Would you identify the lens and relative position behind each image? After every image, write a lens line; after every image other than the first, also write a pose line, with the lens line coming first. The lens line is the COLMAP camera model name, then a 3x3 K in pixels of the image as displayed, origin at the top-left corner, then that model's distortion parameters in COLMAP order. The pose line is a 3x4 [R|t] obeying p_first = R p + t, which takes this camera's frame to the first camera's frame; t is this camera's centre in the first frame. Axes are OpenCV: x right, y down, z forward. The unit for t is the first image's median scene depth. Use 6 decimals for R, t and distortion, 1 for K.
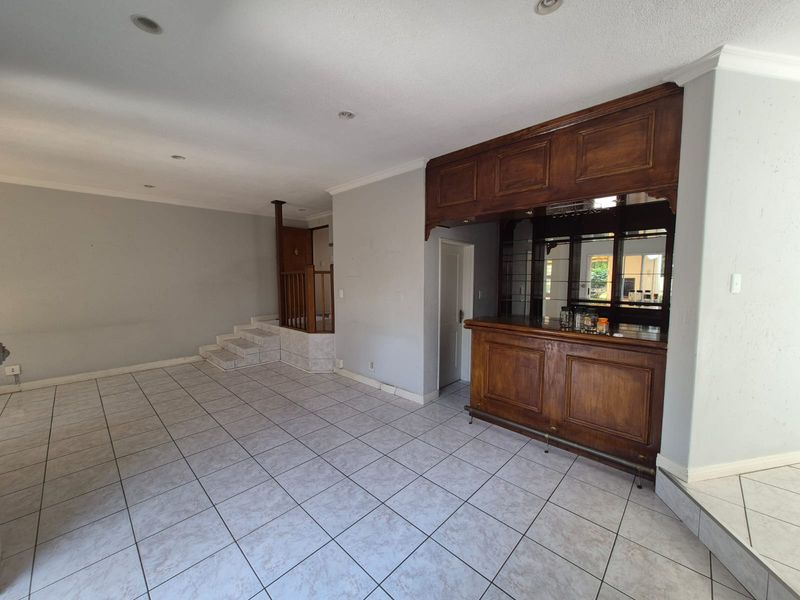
lens RADIAL K [[313.4, 0, 400.0], [0, 313.4, 303.9], [0, 0, 1]] dist [0.000965, 0.000226]
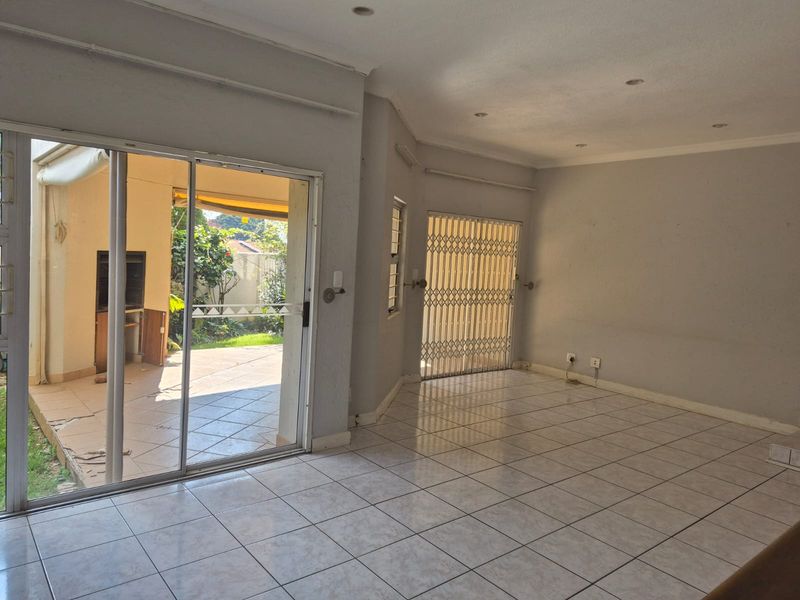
lens RADIAL K [[556.0, 0, 400.6], [0, 556.0, 294.4], [0, 0, 1]] dist [0.010819, 0.000665]
pose [[-0.118910, 0.066593, -0.990669, 0.705236], [-0.151185, 0.984900, 0.084352, -0.060473], [0.981328, 0.159804, -0.107046, 0.906463]]
